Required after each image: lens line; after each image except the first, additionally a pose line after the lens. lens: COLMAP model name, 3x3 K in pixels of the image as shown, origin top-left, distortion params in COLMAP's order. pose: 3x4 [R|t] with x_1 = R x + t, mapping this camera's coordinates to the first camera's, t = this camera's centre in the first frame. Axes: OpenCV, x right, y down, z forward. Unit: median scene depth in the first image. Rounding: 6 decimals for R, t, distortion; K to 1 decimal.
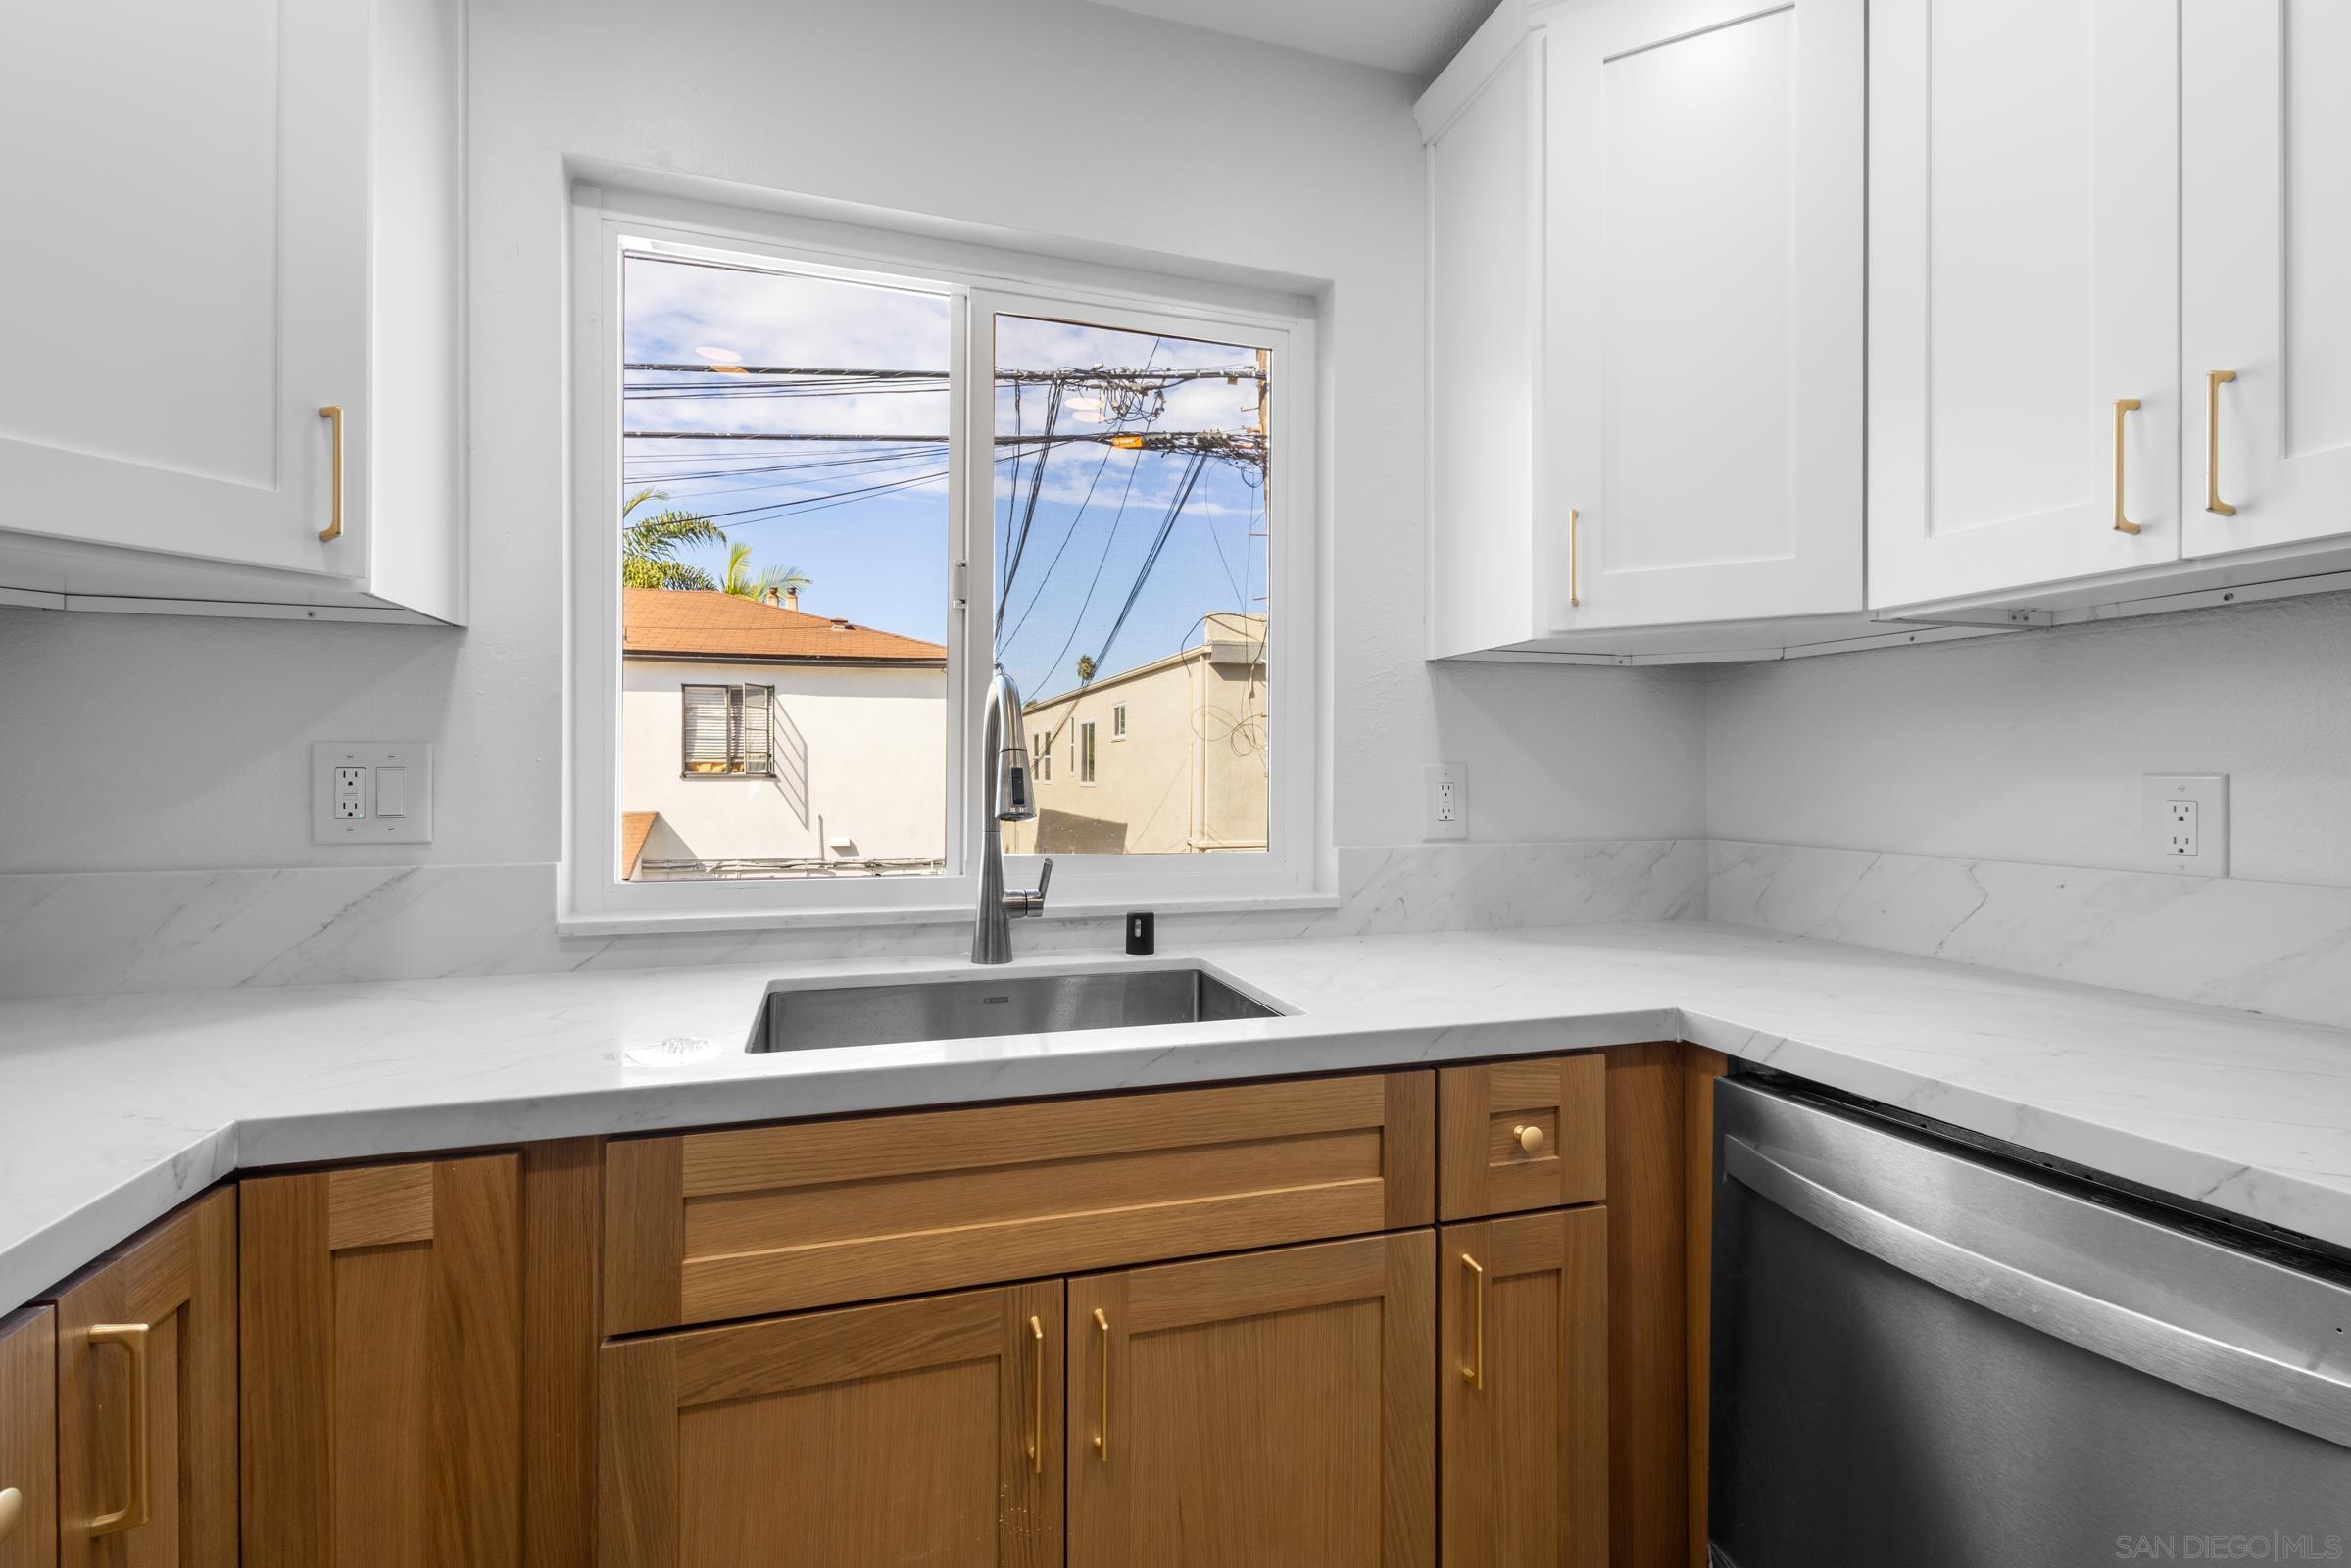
lens RADIAL K [[1090.0, 0, 1182.1], [0, 1090.0, 774.1], [0, 0, 1]] dist [0.017605, -0.008394]
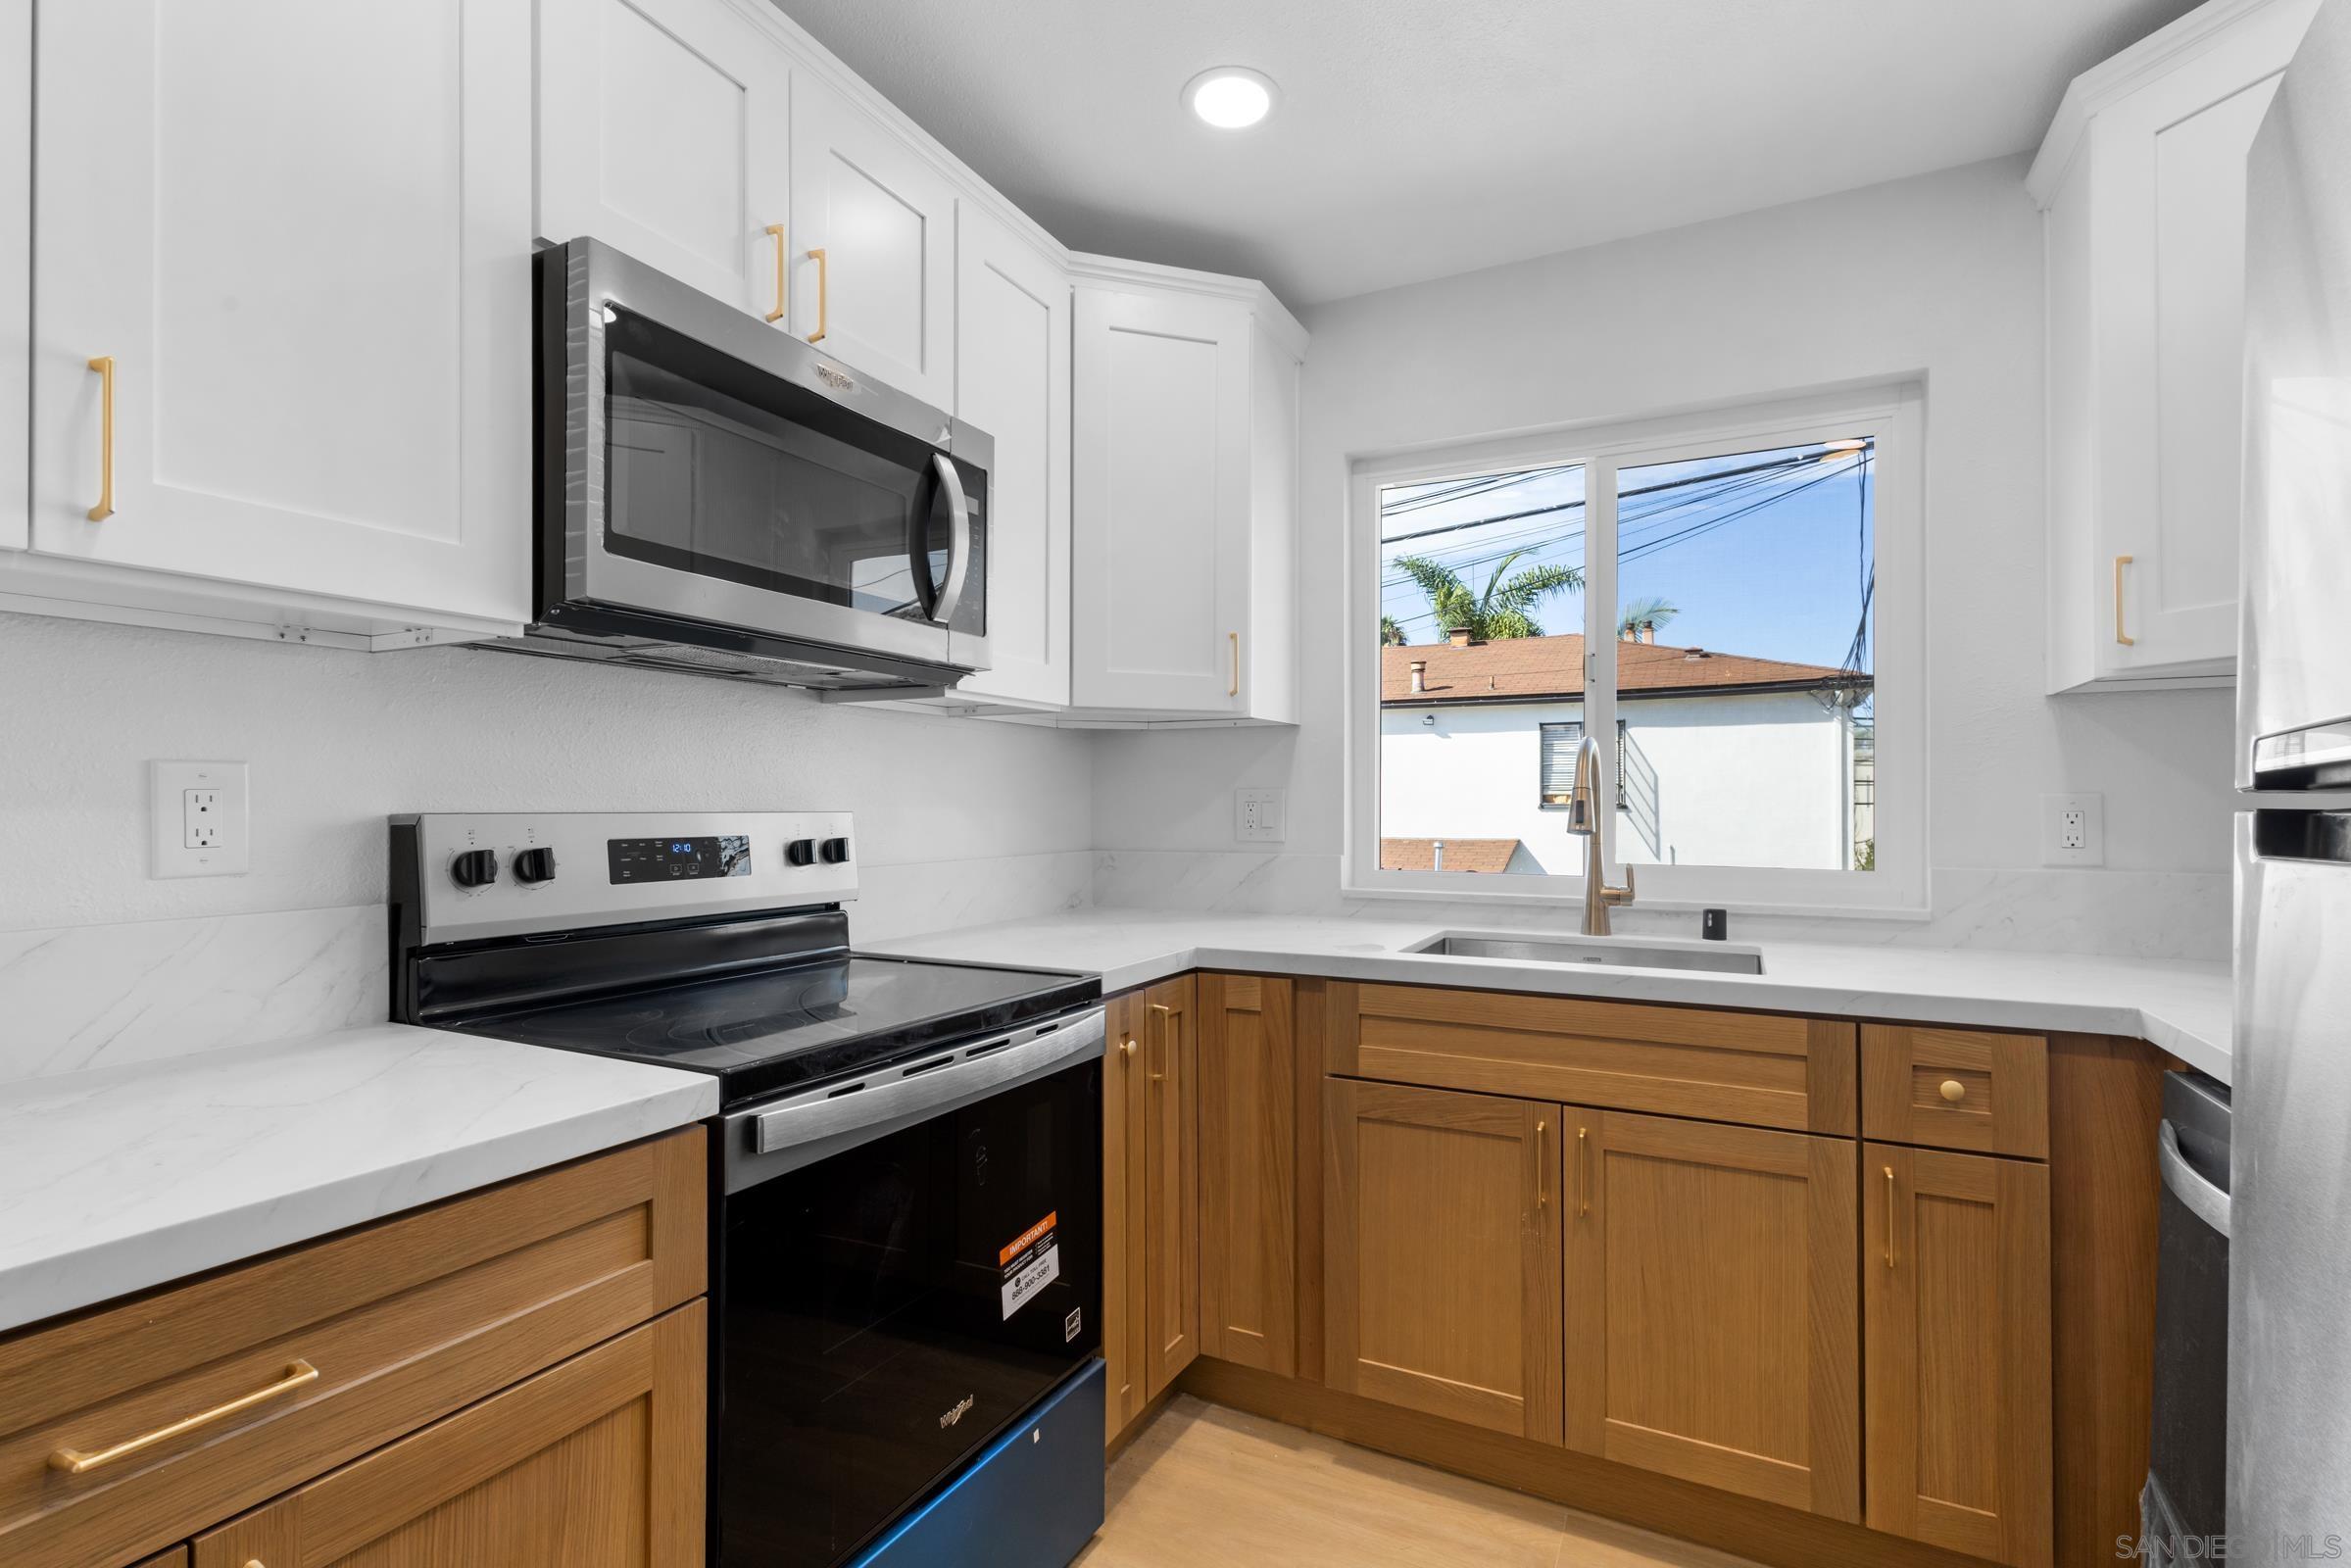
lens RADIAL K [[1090.0, 0, 1182.1], [0, 1090.0, 774.1], [0, 0, 1]] dist [0.017605, -0.008394]
pose [[0.720612, -0.021992, -0.692989, 0.543194], [0.002363, 0.999569, -0.029264, 0.001596], [0.693334, 0.019450, 0.720354, -0.522182]]
